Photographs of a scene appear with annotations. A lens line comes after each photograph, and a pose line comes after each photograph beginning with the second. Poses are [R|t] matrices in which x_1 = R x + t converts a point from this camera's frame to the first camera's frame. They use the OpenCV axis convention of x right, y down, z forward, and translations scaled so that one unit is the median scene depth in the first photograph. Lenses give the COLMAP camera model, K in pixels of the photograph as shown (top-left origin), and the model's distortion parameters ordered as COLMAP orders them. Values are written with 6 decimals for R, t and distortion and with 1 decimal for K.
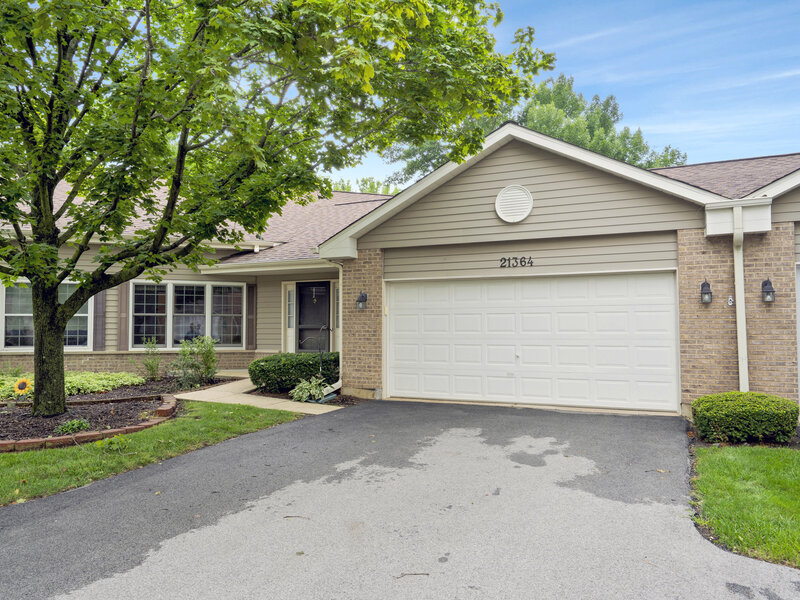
lens RADIAL K [[514.6, 0, 400.3], [0, 514.6, 300.8], [0, 0, 1]] dist [0.002388, -0.000040]
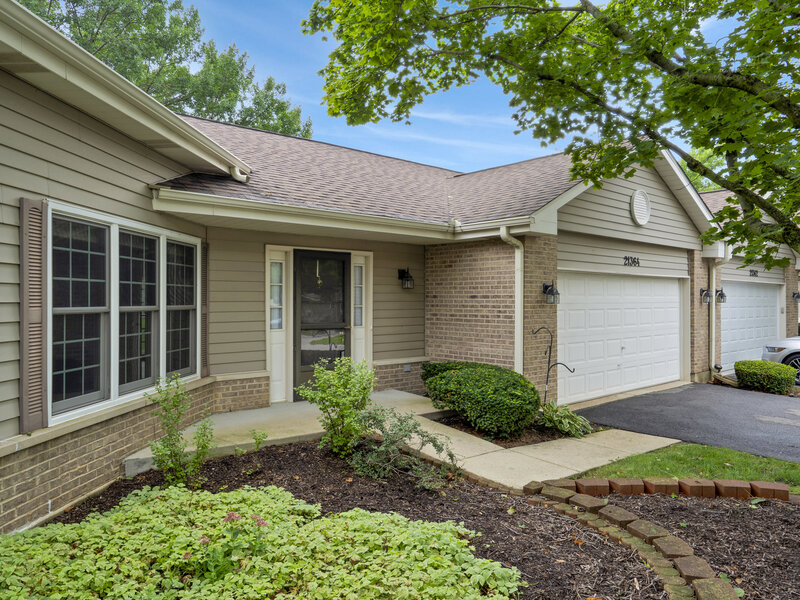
lens RADIAL K [[514.6, 0, 400.2], [0, 514.6, 299.4], [0, 0, 1]] dist [0.002388, -0.000040]
pose [[0.472047, 0.003834, 0.881565, -0.666571], [-0.045446, 0.998767, 0.019991, 0.003384], [-0.880401, -0.049500, 0.471639, 0.637885]]
